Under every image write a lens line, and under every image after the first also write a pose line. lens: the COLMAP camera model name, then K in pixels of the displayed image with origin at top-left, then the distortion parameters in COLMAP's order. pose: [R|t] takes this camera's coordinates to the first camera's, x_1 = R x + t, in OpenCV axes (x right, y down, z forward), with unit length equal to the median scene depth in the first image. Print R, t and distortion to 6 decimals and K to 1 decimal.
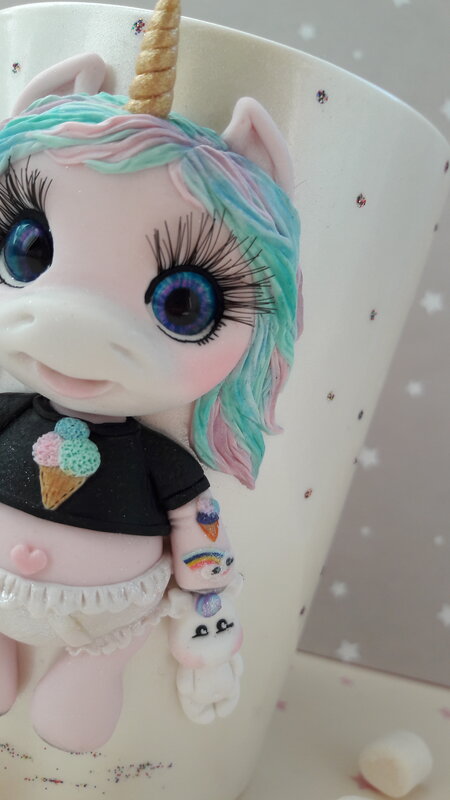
lens RADIAL K [[656.8, 0, 225.1], [0, 656.8, 399.4], [0, 0, 1]] dist [-0.077661, -0.013369]
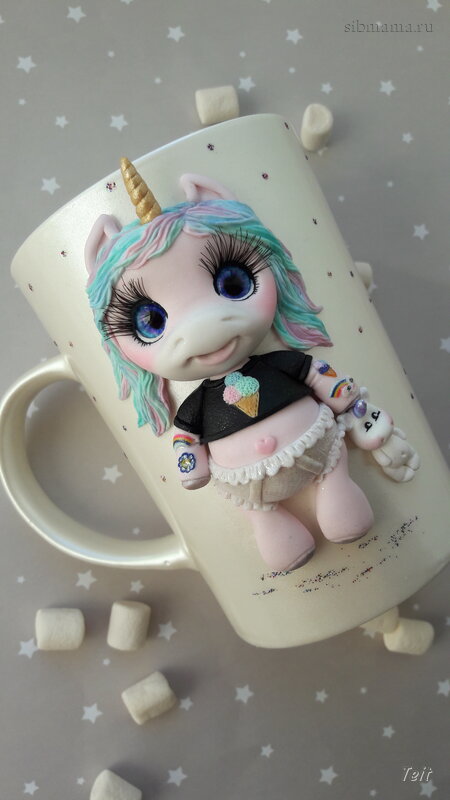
lens RADIAL K [[656.8, 0, 225.0], [0, 656.8, 400.9], [0, 0, 1]] dist [-0.077661, -0.013369]
pose [[0.738434, -0.673933, -0.023029, -0.254679], [0.672189, 0.738381, -0.054355, 0.174573], [0.053636, 0.024658, 0.998256, -0.783346]]
